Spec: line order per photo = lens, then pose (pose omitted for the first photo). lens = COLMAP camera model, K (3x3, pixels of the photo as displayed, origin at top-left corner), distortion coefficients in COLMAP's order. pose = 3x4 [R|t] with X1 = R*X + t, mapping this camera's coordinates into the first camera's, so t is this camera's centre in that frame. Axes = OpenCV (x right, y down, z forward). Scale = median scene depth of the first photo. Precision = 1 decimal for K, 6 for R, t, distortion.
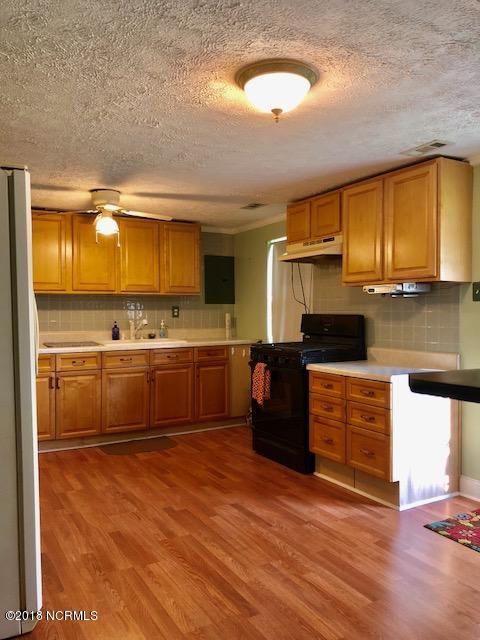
lens RADIAL K [[518.4, 0, 240.0], [0, 518.4, 320.0], [0, 0, 1]] dist [0.004440, -0.011698]
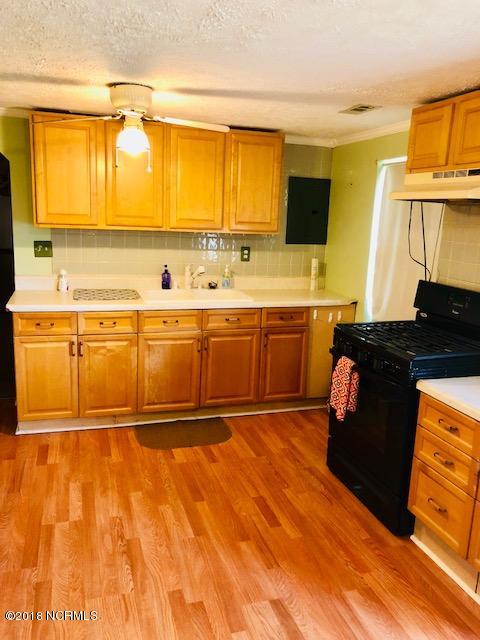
lens RADIAL K [[518.4, 0, 240.0], [0, 518.4, 320.0], [0, 0, 1]] dist [0.004440, -0.011698]
pose [[0.977795, 0.082823, -0.192501, 0.027436], [-0.046118, 0.981111, 0.187868, -0.076544], [0.204424, -0.174818, 0.963145, 0.300468]]
